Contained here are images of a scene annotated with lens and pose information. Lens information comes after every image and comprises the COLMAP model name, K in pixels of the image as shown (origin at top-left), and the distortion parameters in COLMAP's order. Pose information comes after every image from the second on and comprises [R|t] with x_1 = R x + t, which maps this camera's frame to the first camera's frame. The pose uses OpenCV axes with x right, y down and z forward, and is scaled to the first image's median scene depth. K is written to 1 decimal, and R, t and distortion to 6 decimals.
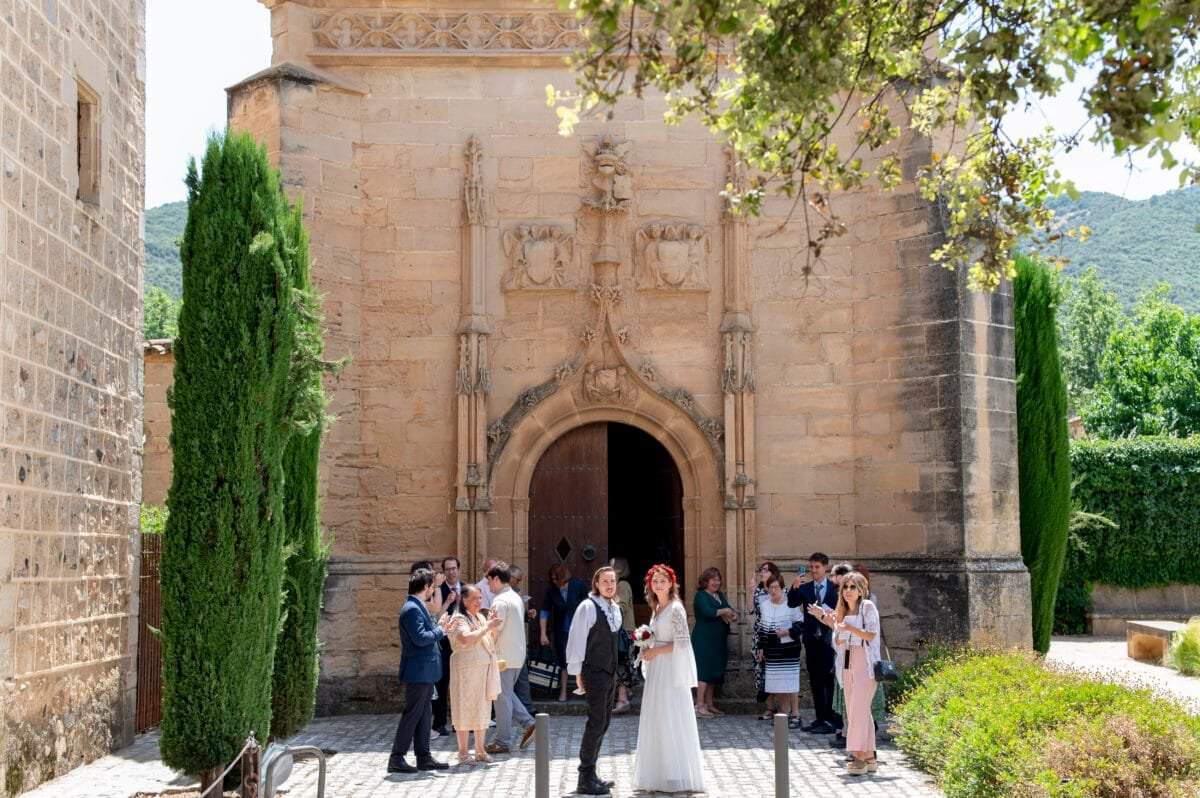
lens RADIAL K [[1743.6, 0, 600.0], [0, 1743.6, 399.0], [0, 0, 1]] dist [0.168773, 0.024912]
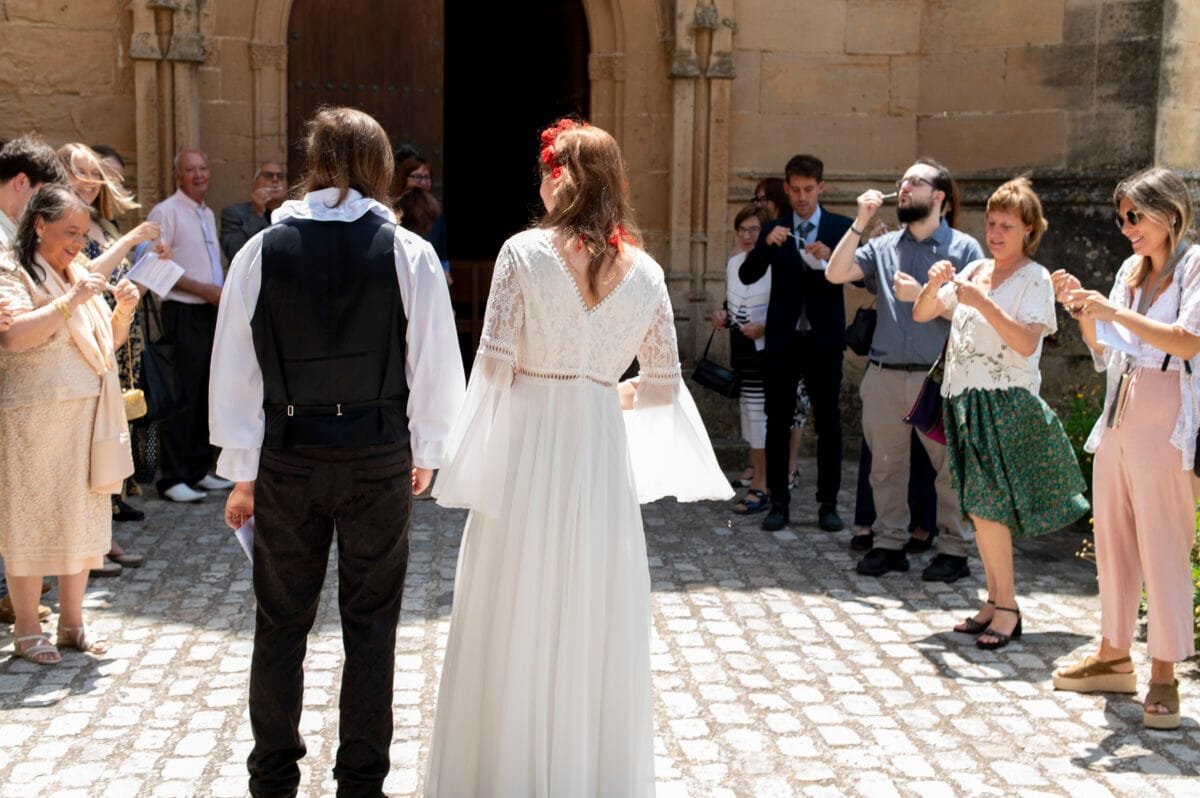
lens RADIAL K [[1743.6, 0, 600.0], [0, 1743.6, 399.0], [0, 0, 1]] dist [0.168773, 0.024912]
pose [[0.996357, 0.016394, 0.083688, 0.009085], [-0.031876, 0.981809, 0.187176, 0.061294], [-0.079097, -0.189162, 0.978755, 0.490827]]
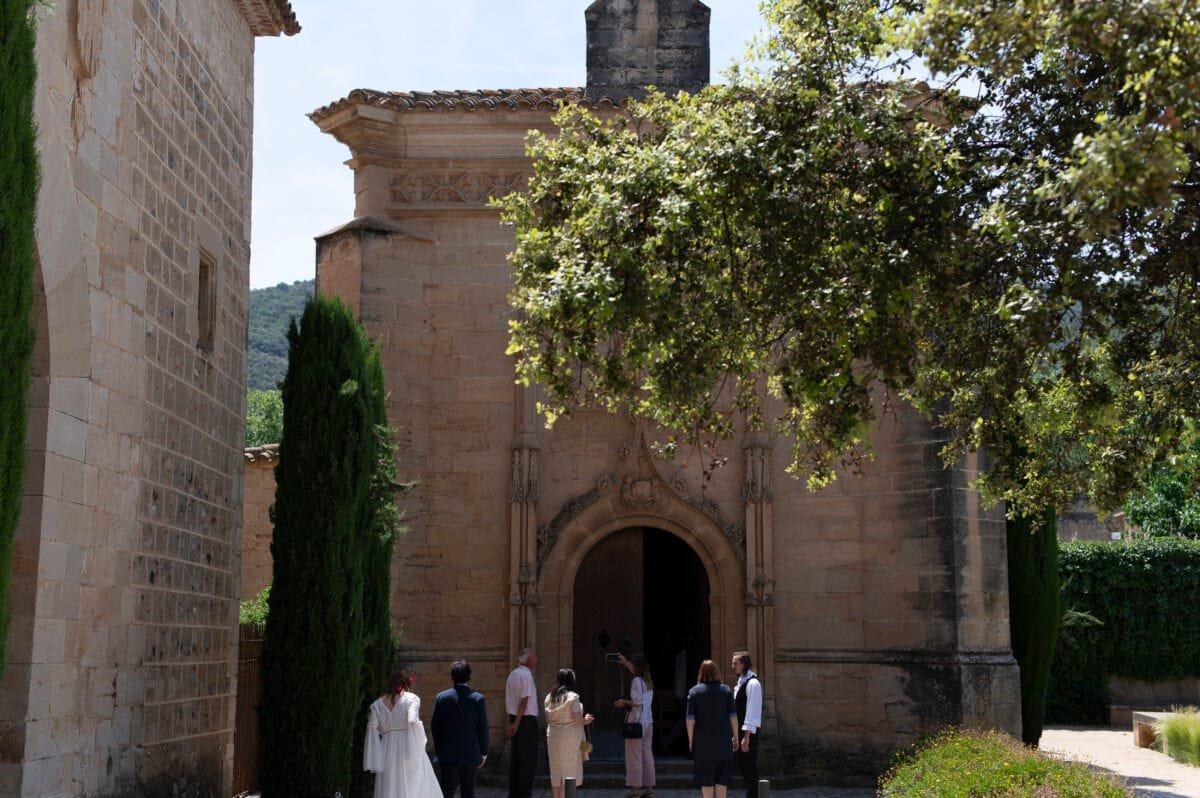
lens RADIAL K [[1743.6, 0, 600.0], [0, 1743.6, 399.0], [0, 0, 1]] dist [0.168773, 0.024912]
pose [[0.999319, 0.002939, -0.036782, 0.018503], [-0.004709, 0.998830, -0.048131, -0.015666], [0.036598, 0.048271, 0.998164, -0.142220]]
